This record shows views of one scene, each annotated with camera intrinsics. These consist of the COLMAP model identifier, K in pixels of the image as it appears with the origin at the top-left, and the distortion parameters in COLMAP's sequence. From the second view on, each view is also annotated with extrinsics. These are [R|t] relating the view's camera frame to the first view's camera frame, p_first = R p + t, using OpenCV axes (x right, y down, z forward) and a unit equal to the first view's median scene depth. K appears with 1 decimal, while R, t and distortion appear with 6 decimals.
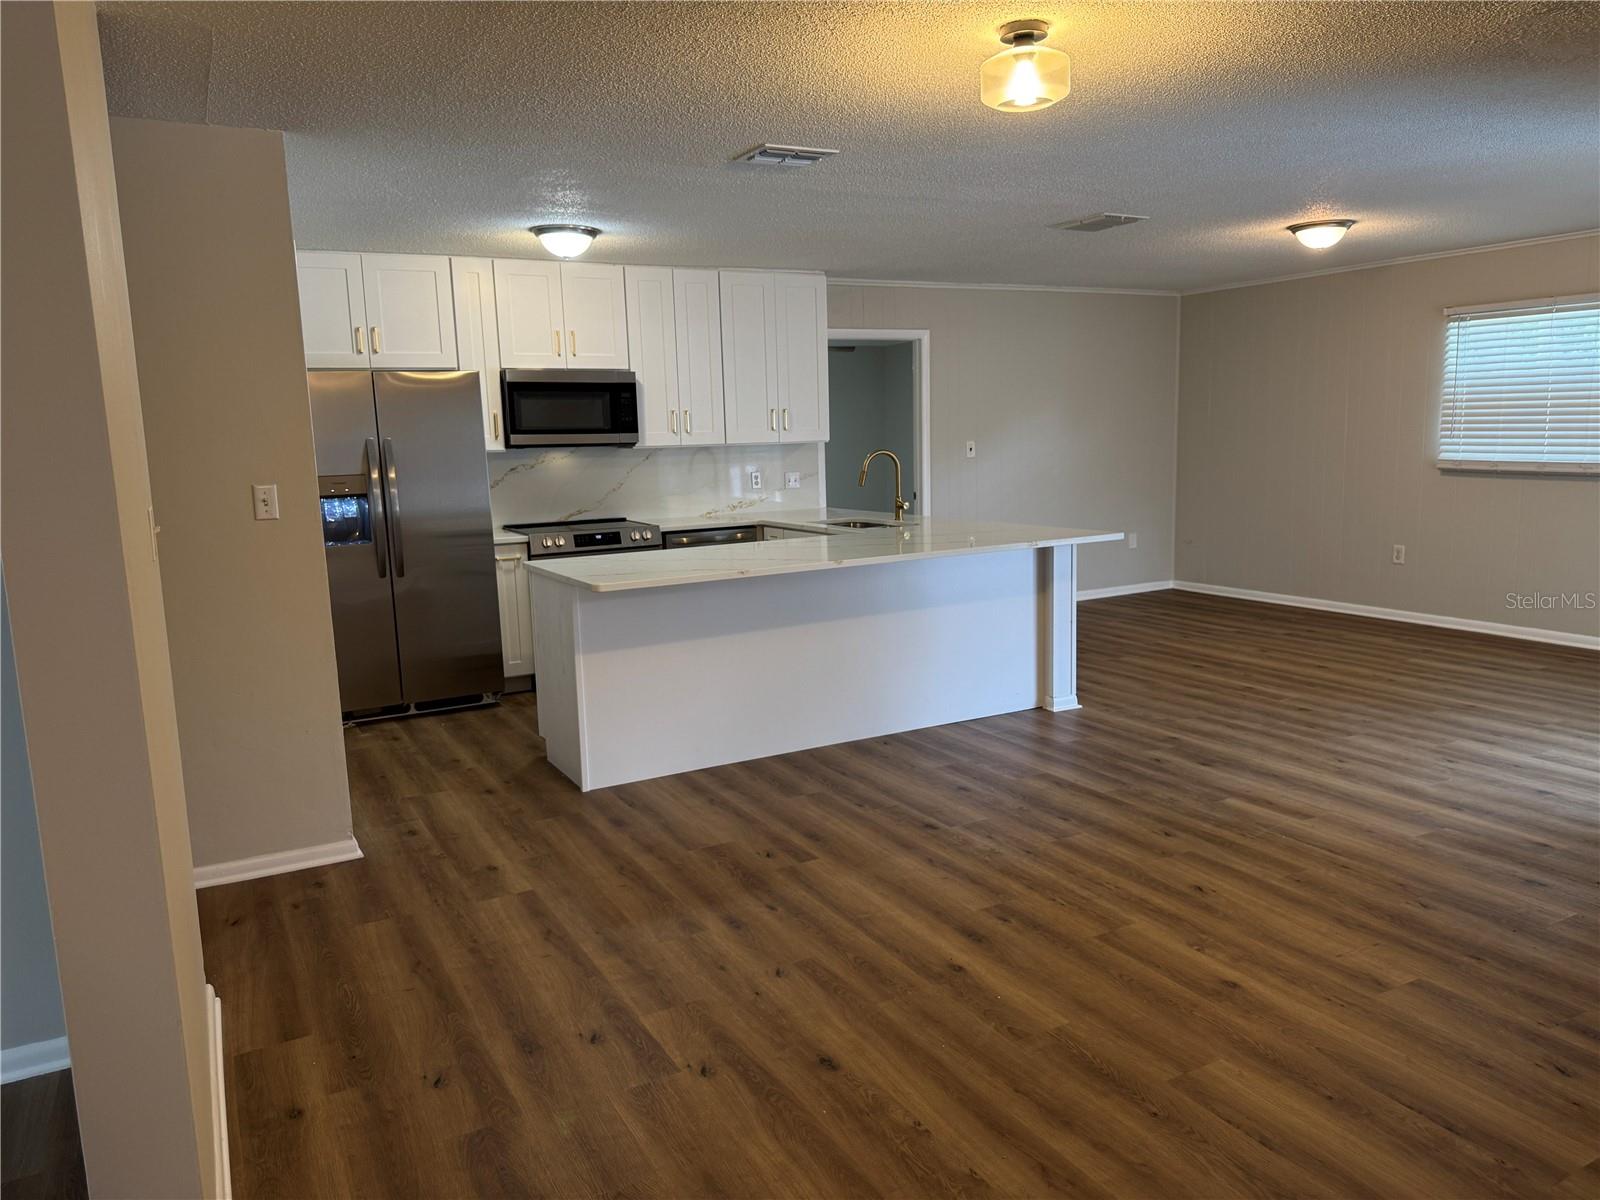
lens RADIAL K [[1129.5, 0, 801.2], [0, 1129.5, 605.2], [0, 0, 1]] dist [0.114352, -0.178625]
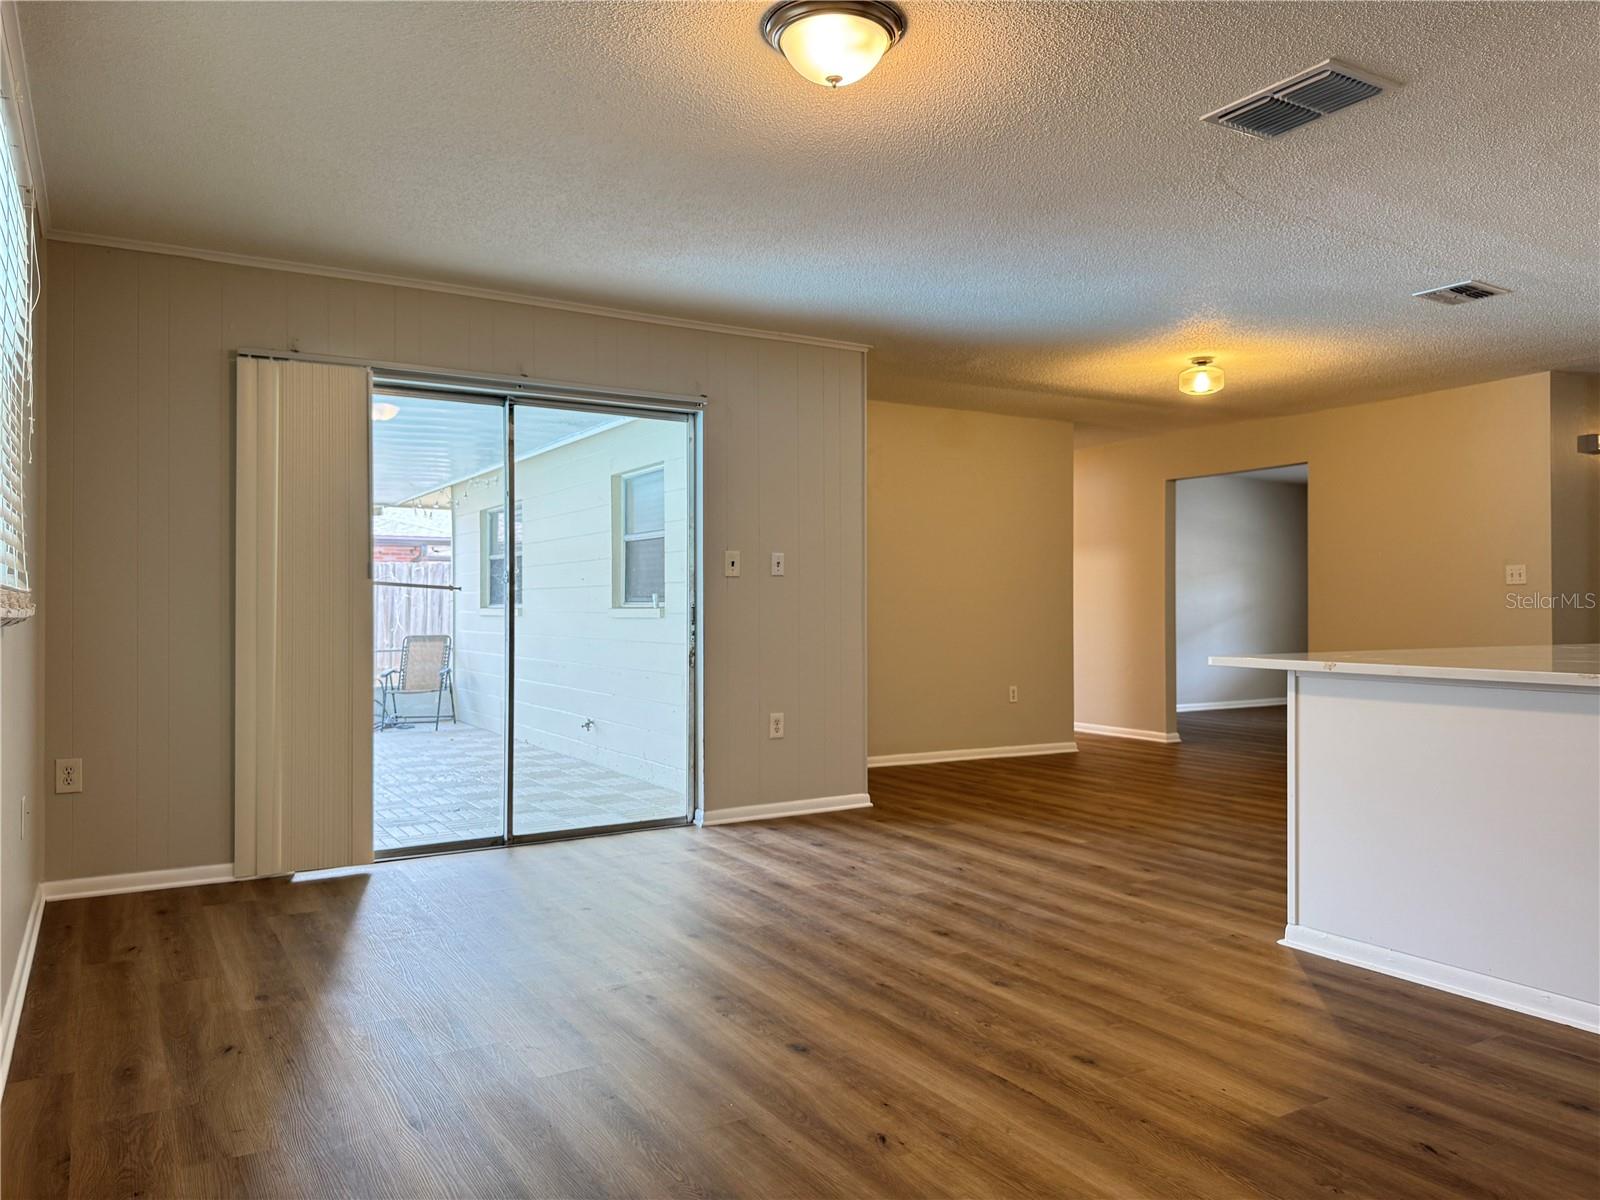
lens RADIAL K [[1133.6, 0, 800.0], [0, 1133.6, 600.0], [0, 0, 1]] dist [0.056500, -0.076035]
pose [[-0.998497, 0.029315, -0.046300, 0.606782], [0.021951, 0.988101, 0.152229, -0.224192], [0.050211, 0.150984, -0.987260, 1.797432]]
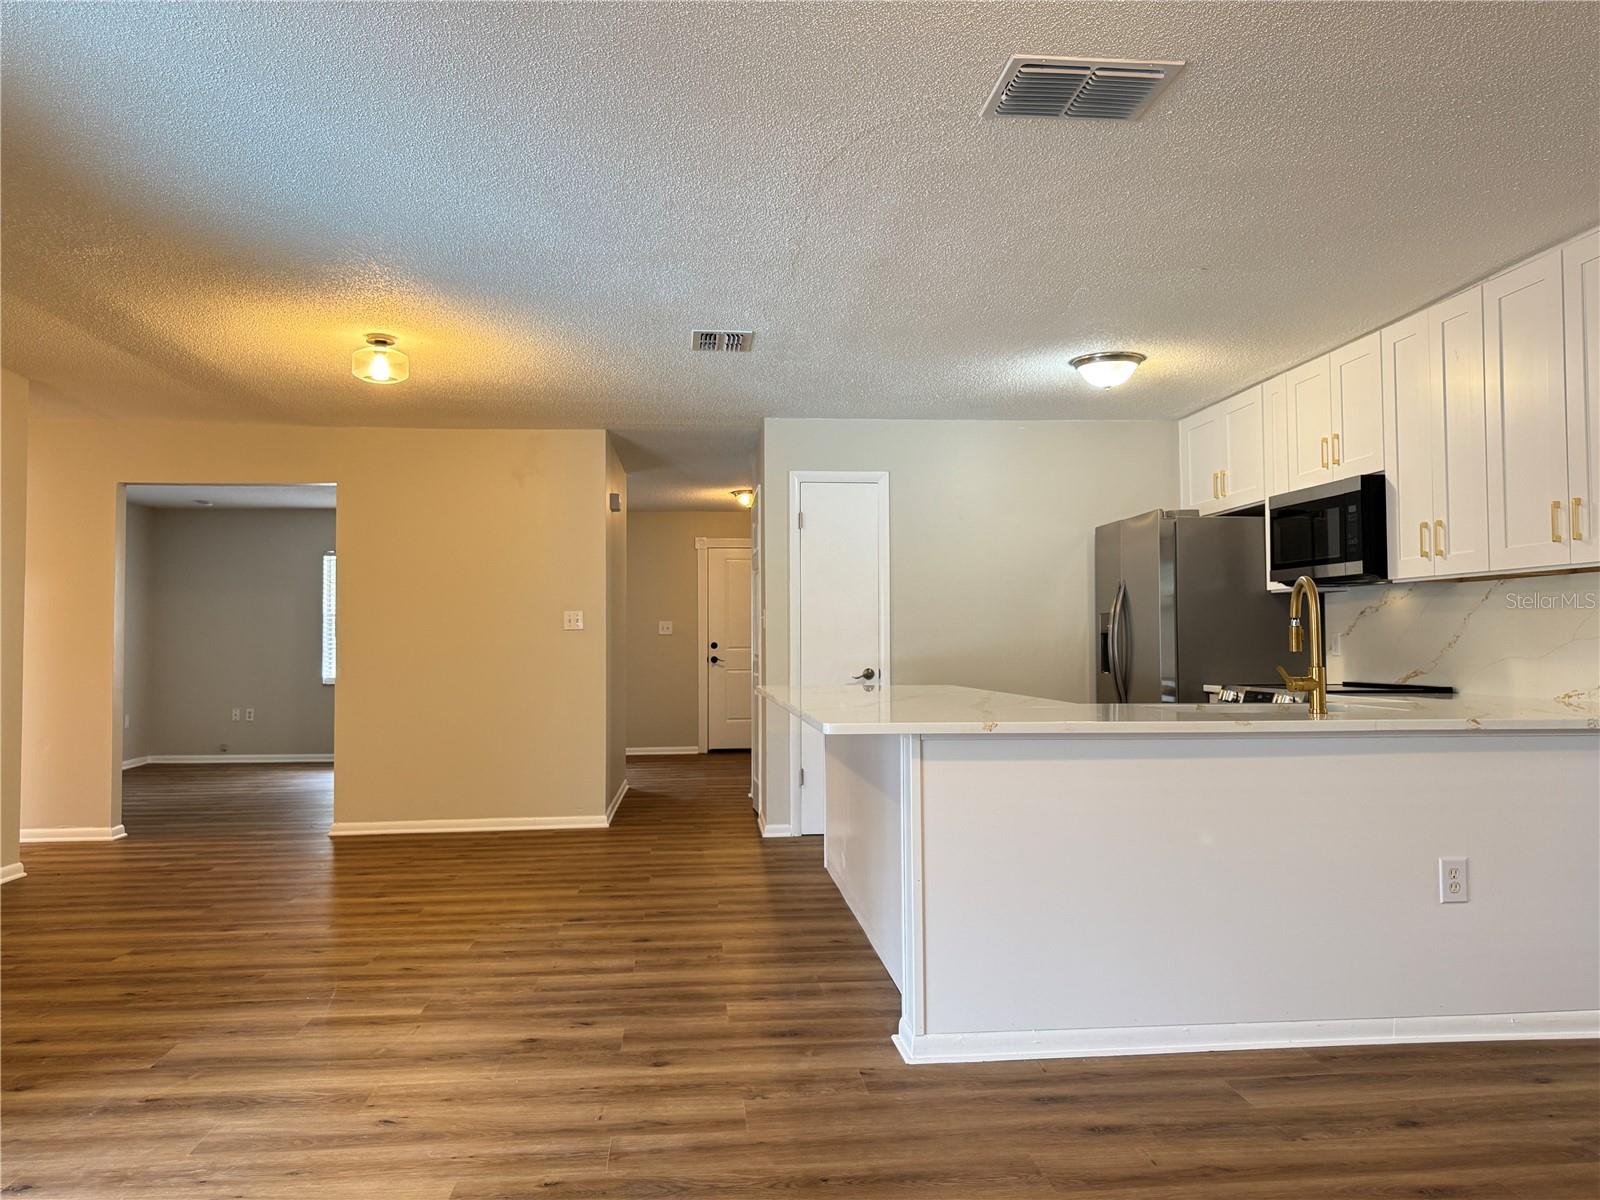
lens RADIAL K [[1133.6, 0, 800.0], [0, 1133.6, 600.0], [0, 0, 1]] dist [0.056500, -0.076035]
pose [[-0.393155, -0.004179, -0.919463, 0.852753], [-0.127182, 0.990624, 0.049880, -0.159527], [0.910634, 0.136550, -0.390000, 1.288200]]
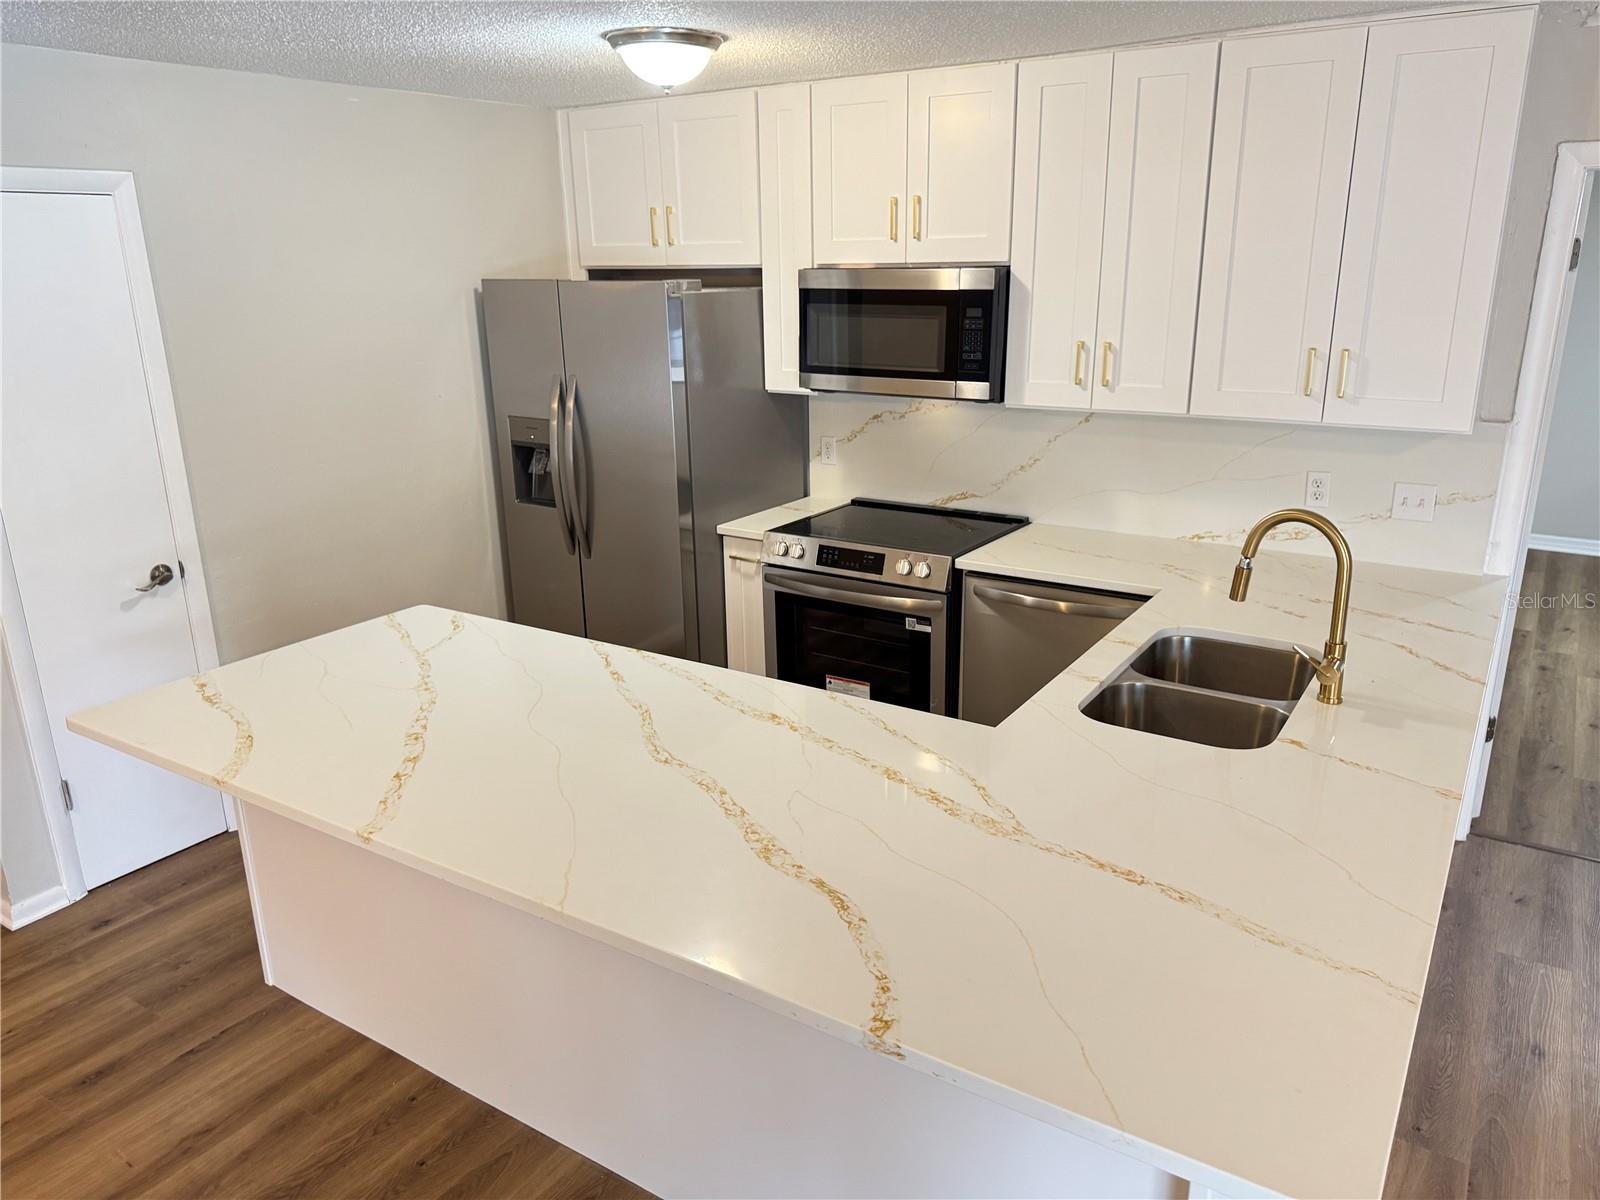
lens RADIAL K [[1129.5, 0, 801.2], [0, 1129.5, 605.2], [0, 0, 1]] dist [0.114352, -0.178625]
pose [[0.473894, 0.281565, -0.834354, 0.411882], [-0.134888, 0.959531, 0.247194, -0.231229], [0.870190, -0.004599, 0.492696, 0.862674]]
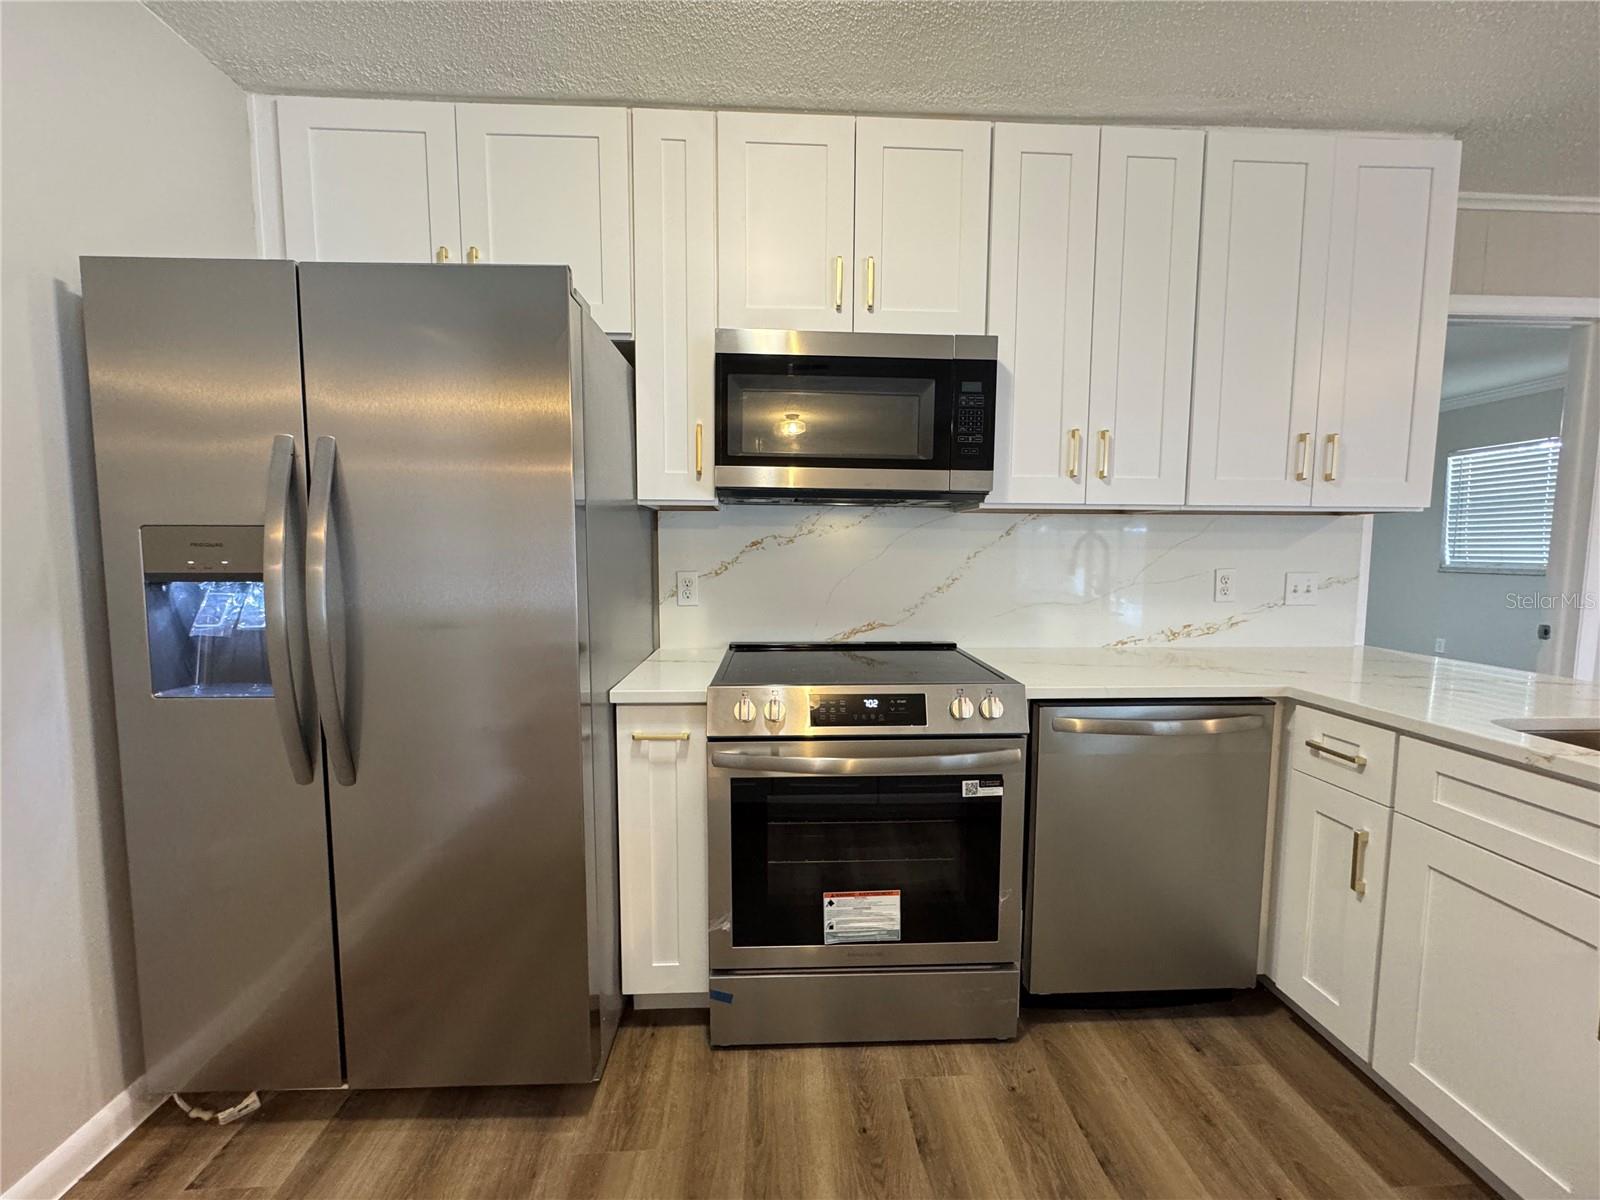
lens RADIAL K [[646.9, 0, 798.2], [0, 646.9, 599.5], [0, 0, 1]] dist [-0.002400, -0.000294]
pose [[0.901228, 0.069190, -0.427785, -0.132706], [-0.097252, 0.994284, -0.044067, -0.108790], [0.422291, 0.081318, 0.902806, 0.983730]]
